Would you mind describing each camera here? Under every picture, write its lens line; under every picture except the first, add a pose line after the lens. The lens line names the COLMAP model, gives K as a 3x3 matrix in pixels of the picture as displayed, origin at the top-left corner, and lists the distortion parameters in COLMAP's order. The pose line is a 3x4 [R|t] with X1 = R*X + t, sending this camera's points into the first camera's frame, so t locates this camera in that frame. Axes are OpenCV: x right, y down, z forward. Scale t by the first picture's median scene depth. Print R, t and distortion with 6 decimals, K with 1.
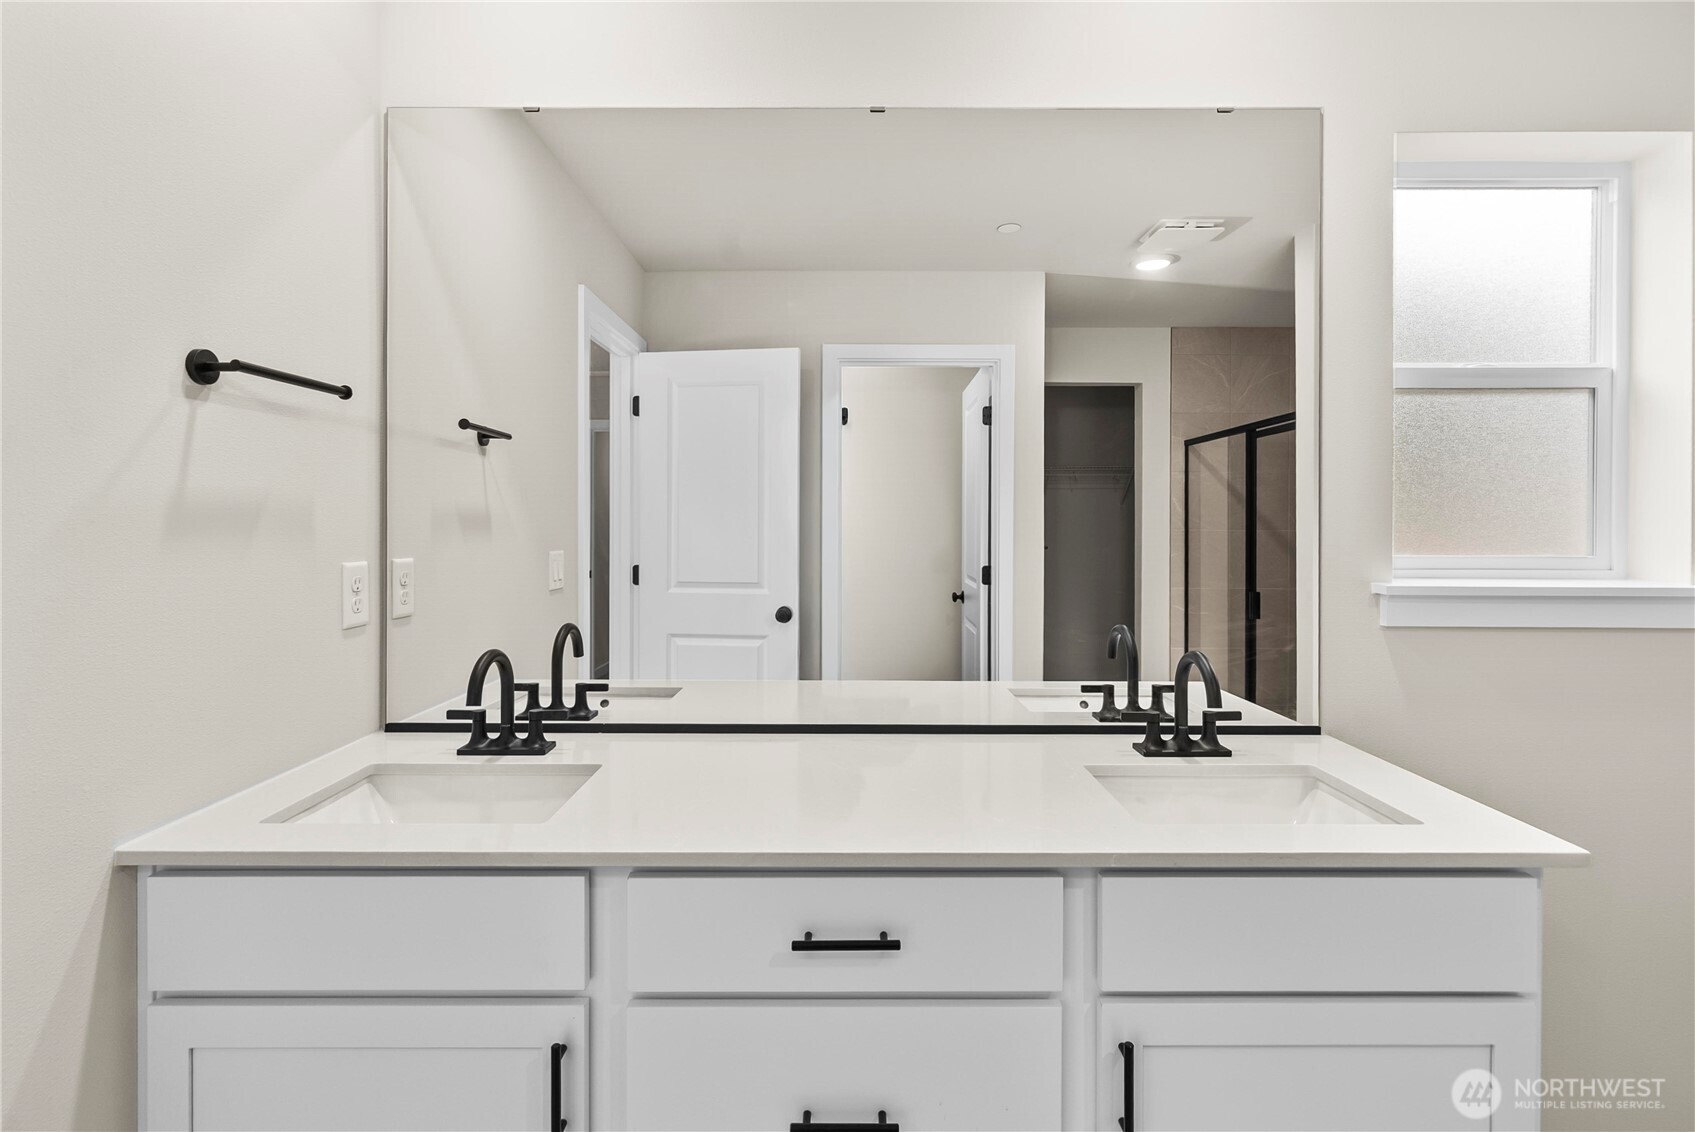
lens RADIAL K [[817.4, 0, 858.9], [0, 817.4, 522.7], [0, 0, 1]] dist [0.000055, 0.001858]
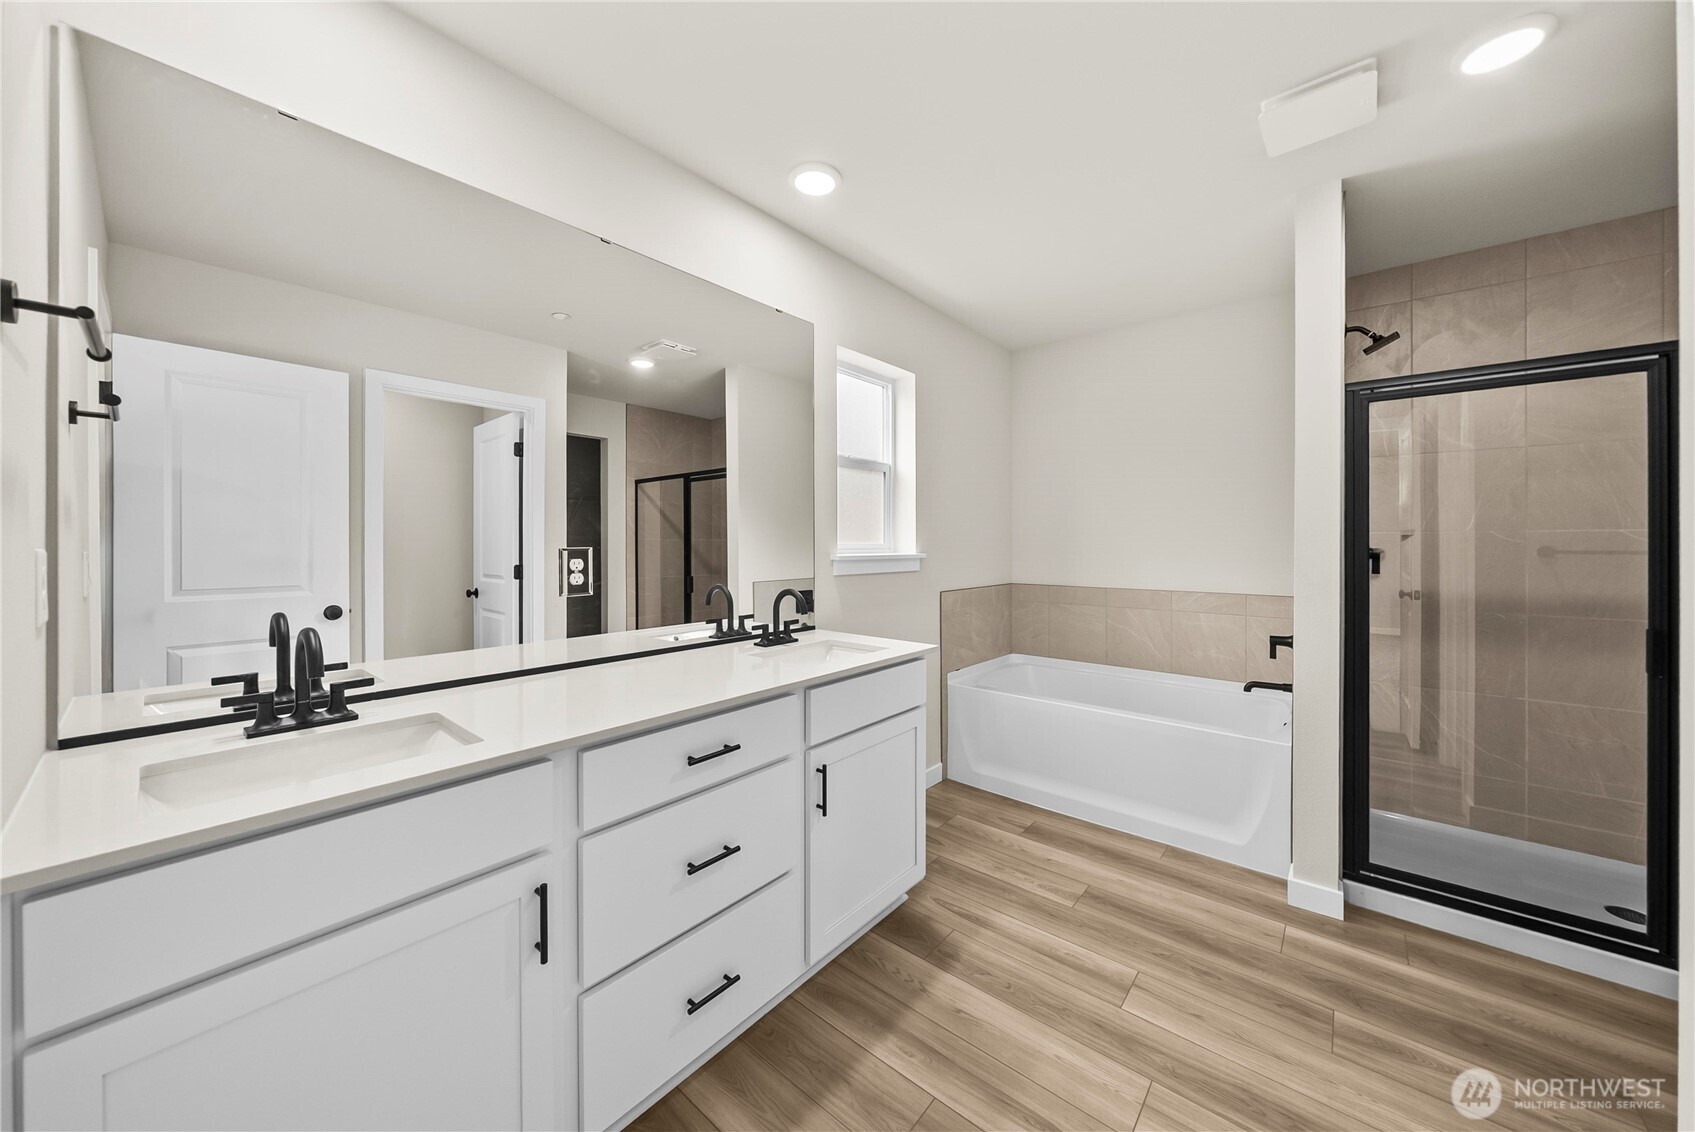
lens RADIAL K [[627.0, 0, 825.0], [0, 627.0, 538.6], [0, 0, 1]] dist [-0.007616, -0.000341]
pose [[0.645865, 0.005615, 0.763431, -0.348610], [0.002937, 0.999947, -0.009839, 0.027034], [-0.763446, 0.008597, 0.645814, -0.019084]]
